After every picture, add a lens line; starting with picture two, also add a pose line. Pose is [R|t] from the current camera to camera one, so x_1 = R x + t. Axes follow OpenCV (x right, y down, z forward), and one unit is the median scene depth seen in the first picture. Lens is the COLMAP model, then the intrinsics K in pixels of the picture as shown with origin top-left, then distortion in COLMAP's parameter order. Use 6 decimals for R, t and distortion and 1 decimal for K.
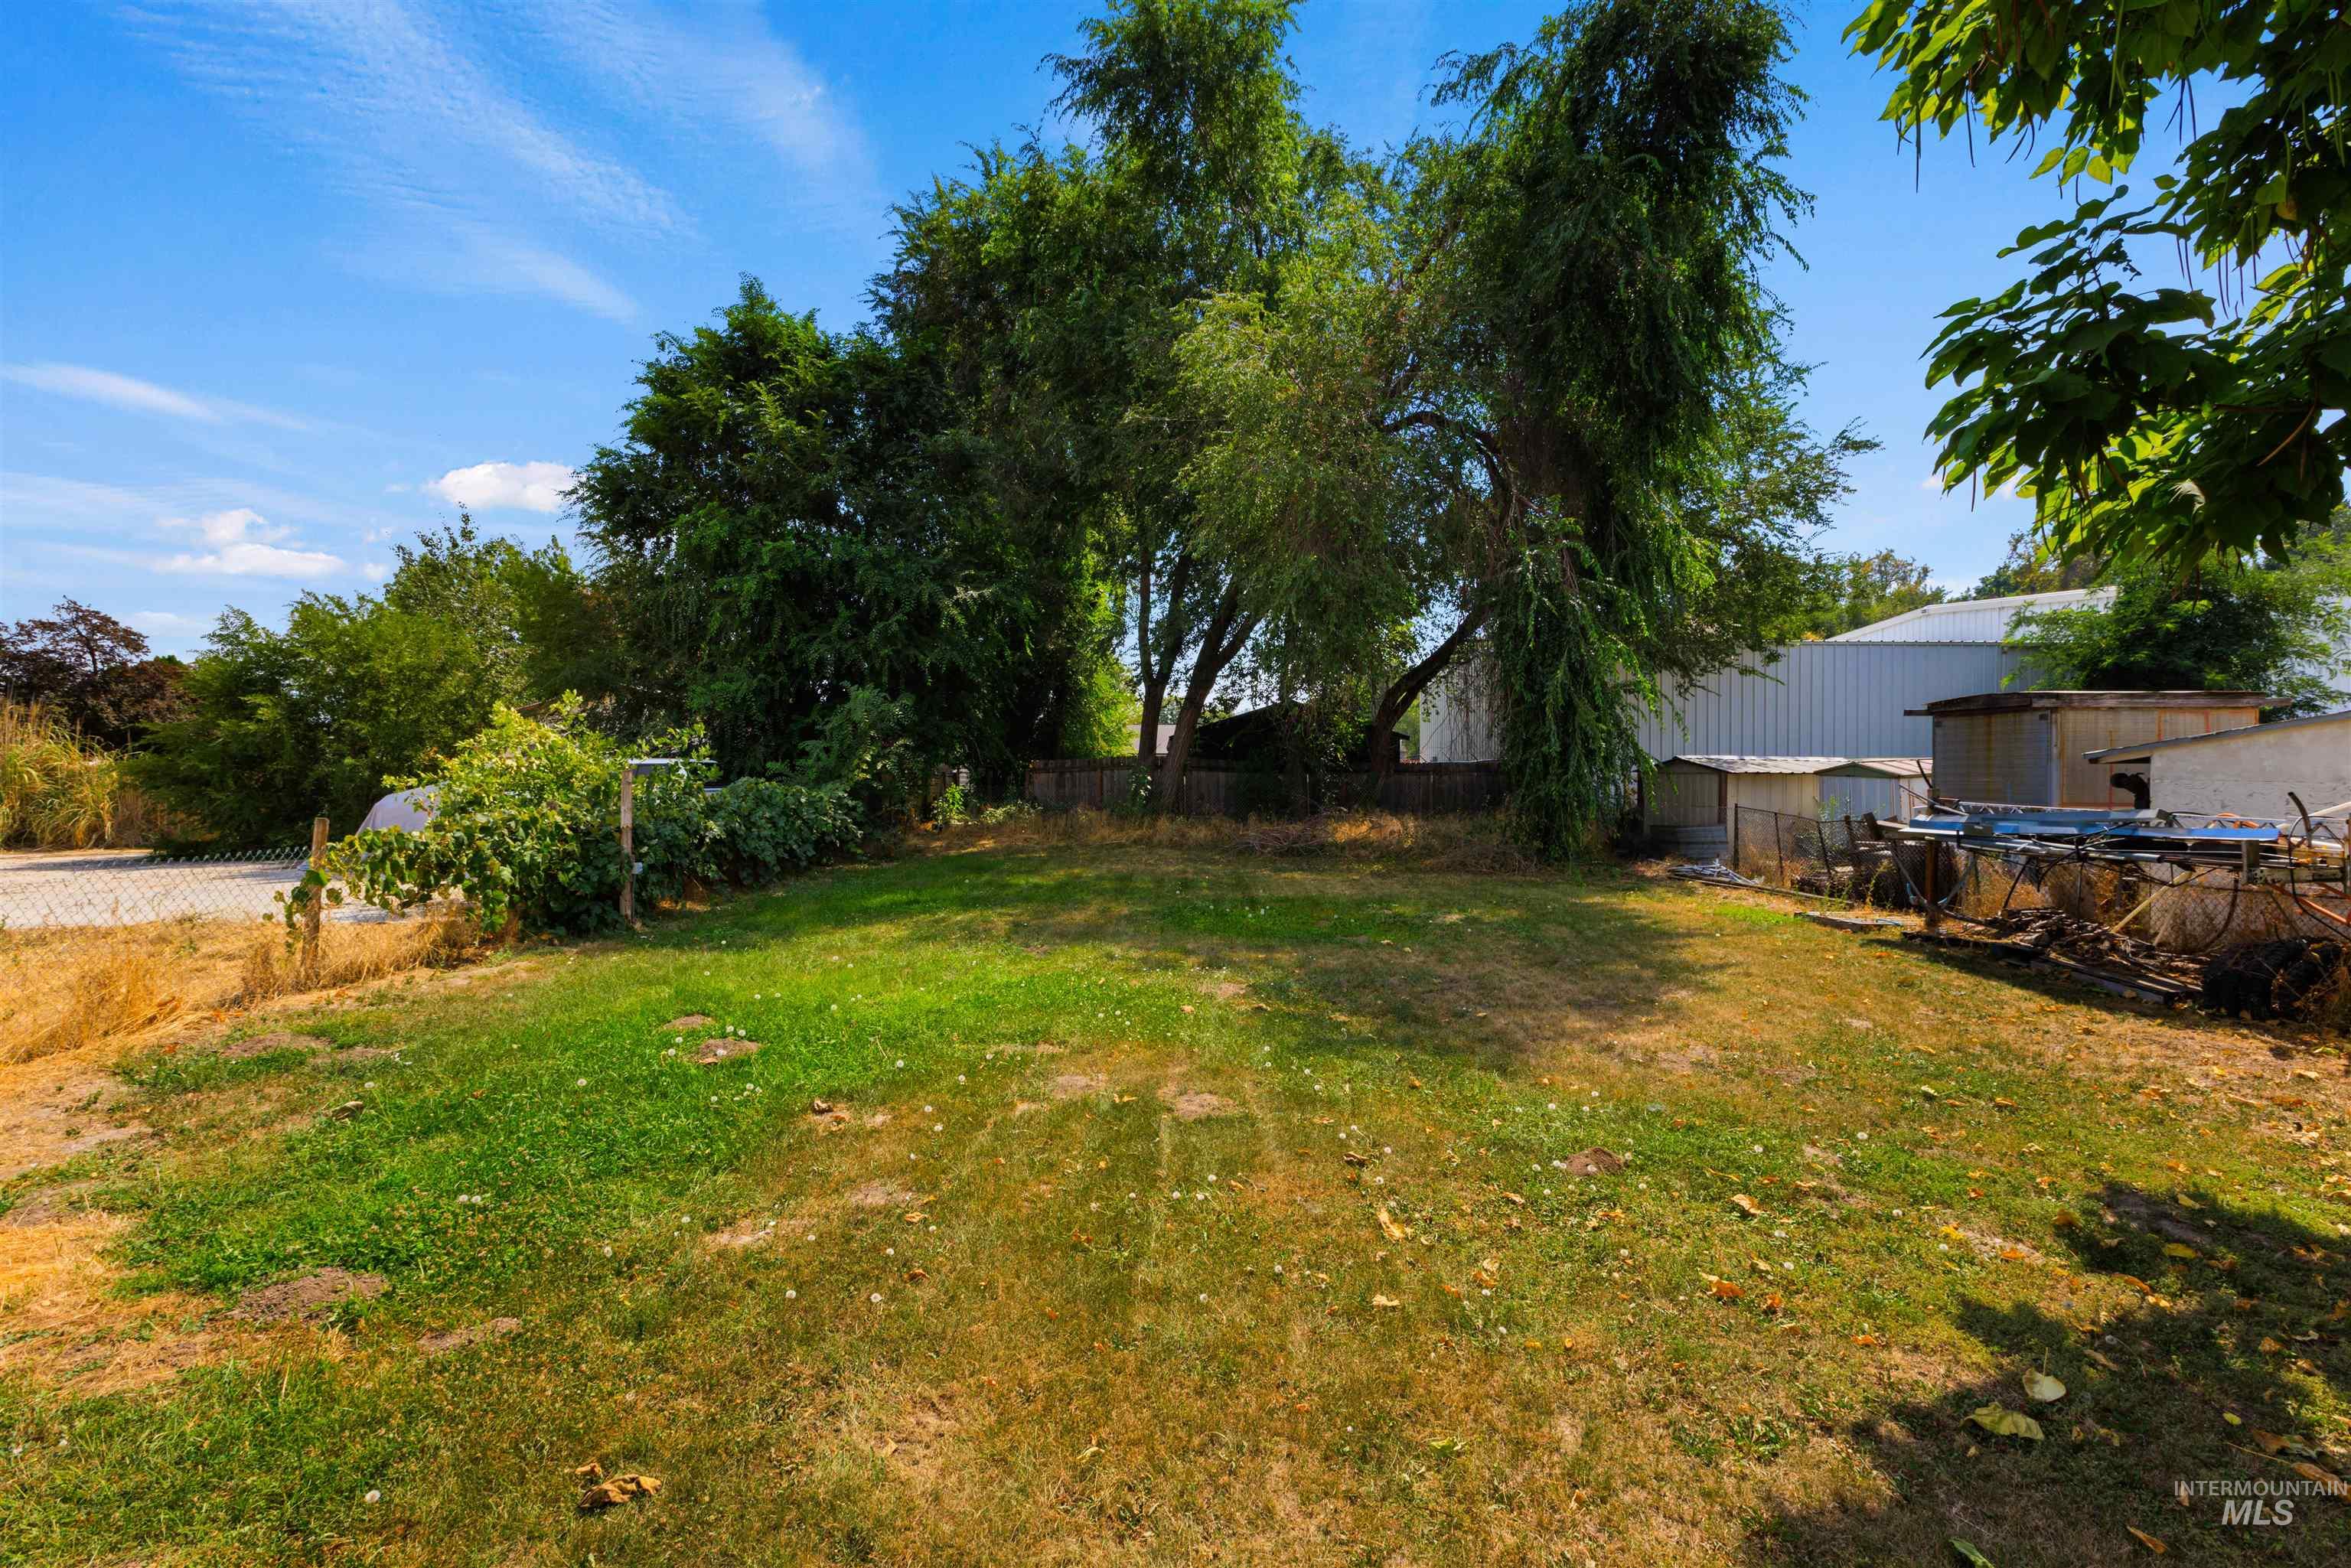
lens RADIAL K [[1080.0, 0, 1183.3], [0, 1080.0, 763.6], [0, 0, 1]] dist [0.001533, -0.000538]
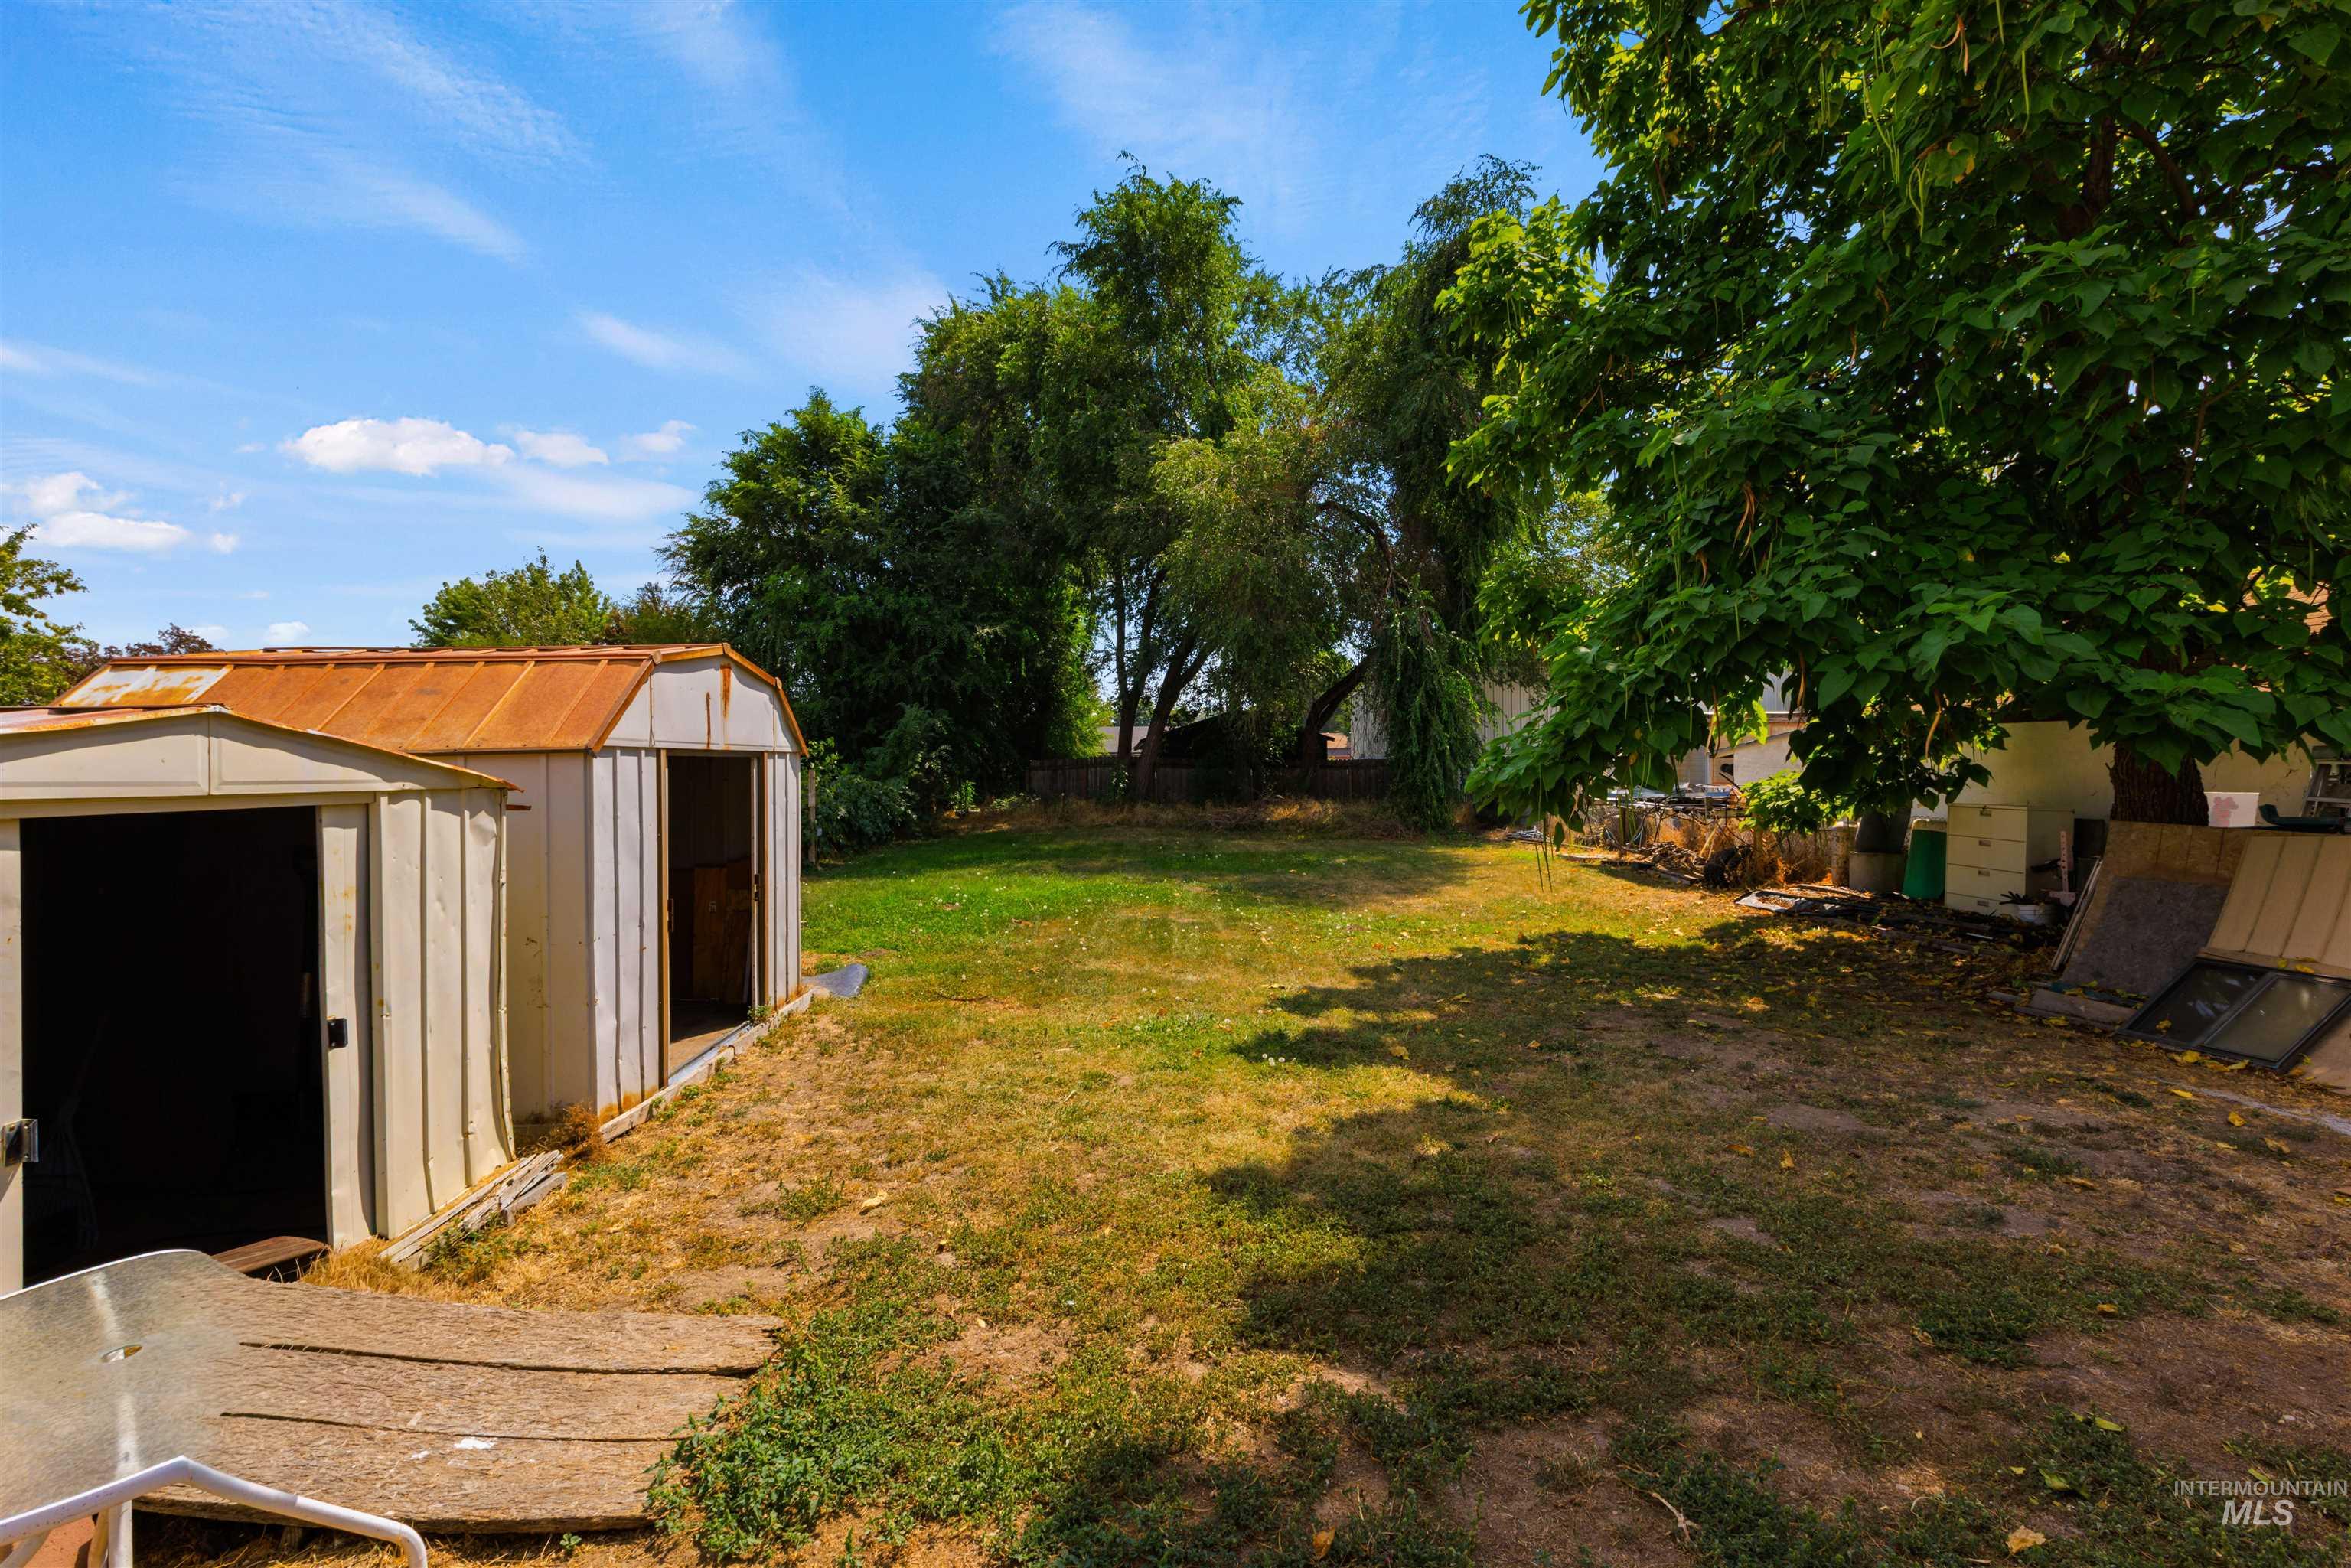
lens RADIAL K [[1080.0, 0, 1183.3], [0, 1080.0, 763.6], [0, 0, 1]] dist [0.001533, -0.000538]
pose [[0.999040, -0.009134, 0.042849, -0.022364], [0.009009, 0.999955, 0.003104, -0.001898], [-0.042875, -0.002715, 0.999077, -0.306256]]
